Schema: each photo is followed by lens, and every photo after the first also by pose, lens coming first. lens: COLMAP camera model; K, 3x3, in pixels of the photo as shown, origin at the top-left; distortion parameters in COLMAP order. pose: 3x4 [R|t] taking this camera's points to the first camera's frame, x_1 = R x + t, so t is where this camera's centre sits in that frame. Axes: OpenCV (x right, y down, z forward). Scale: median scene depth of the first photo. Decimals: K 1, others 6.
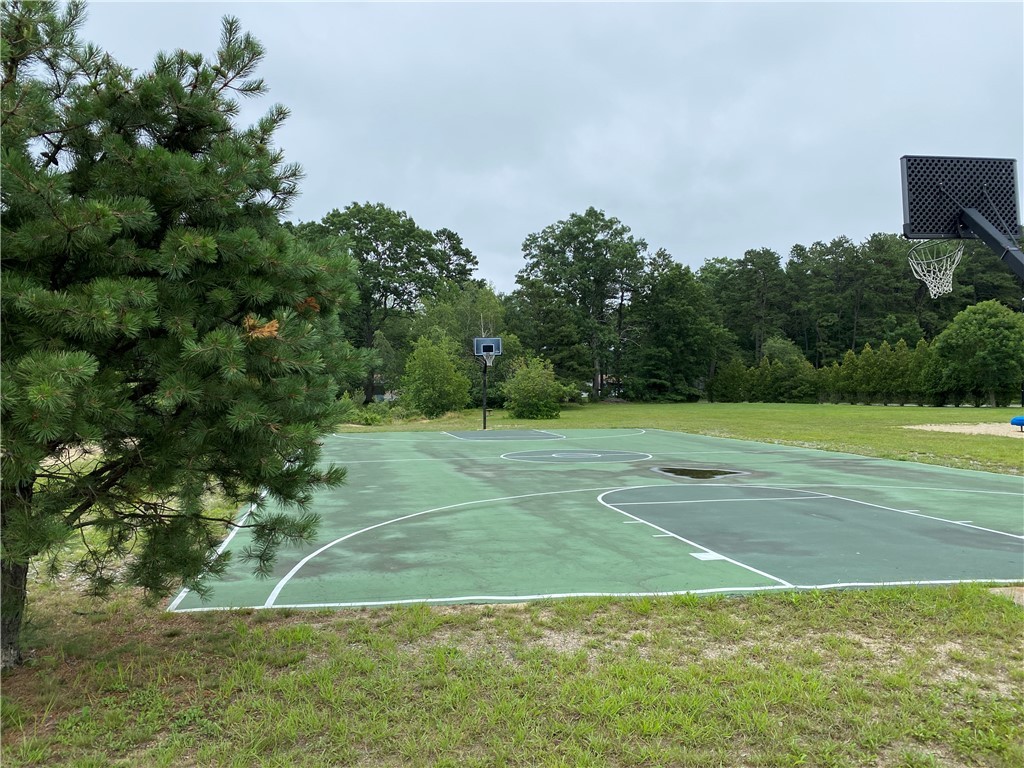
lens RADIAL K [[766.8, 0, 512.0], [0, 766.8, 384.0], [0, 0, 1]] dist [0.005889, 0.004013]
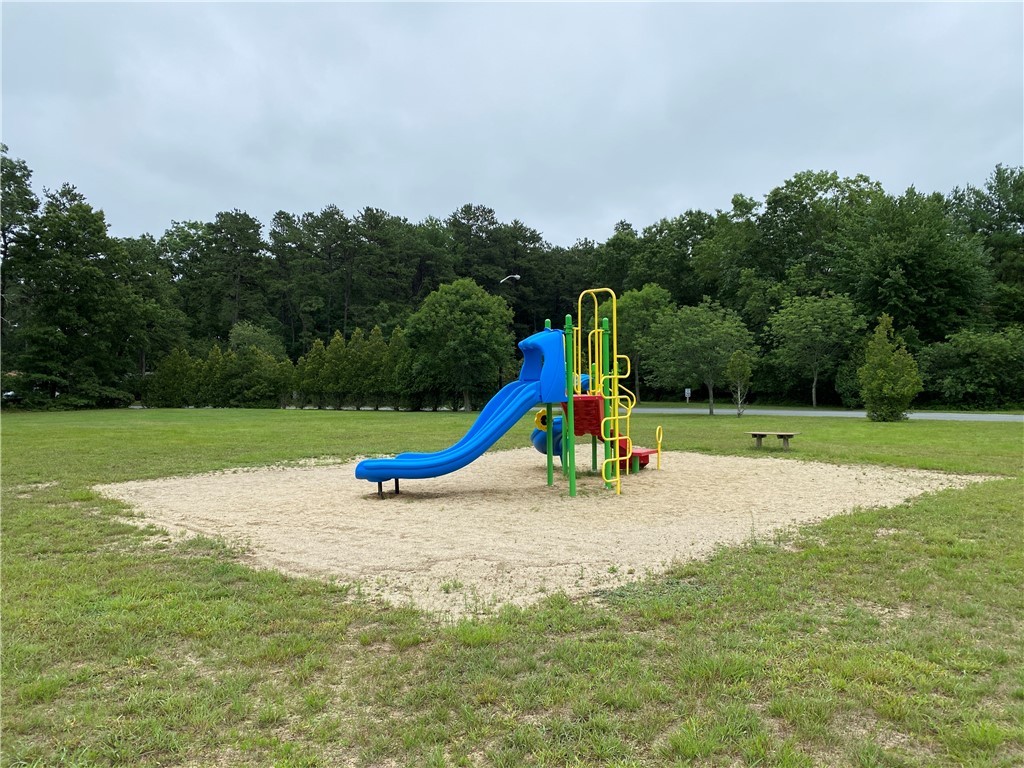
lens RADIAL K [[766.8, 0, 512.0], [0, 766.8, 384.0], [0, 0, 1]] dist [0.005889, 0.004013]
pose [[0.850924, 0.005203, 0.525263, 0.183750], [-0.003407, 0.999985, -0.004386, 0.003850], [-0.525278, 0.001942, 0.850929, 0.219493]]
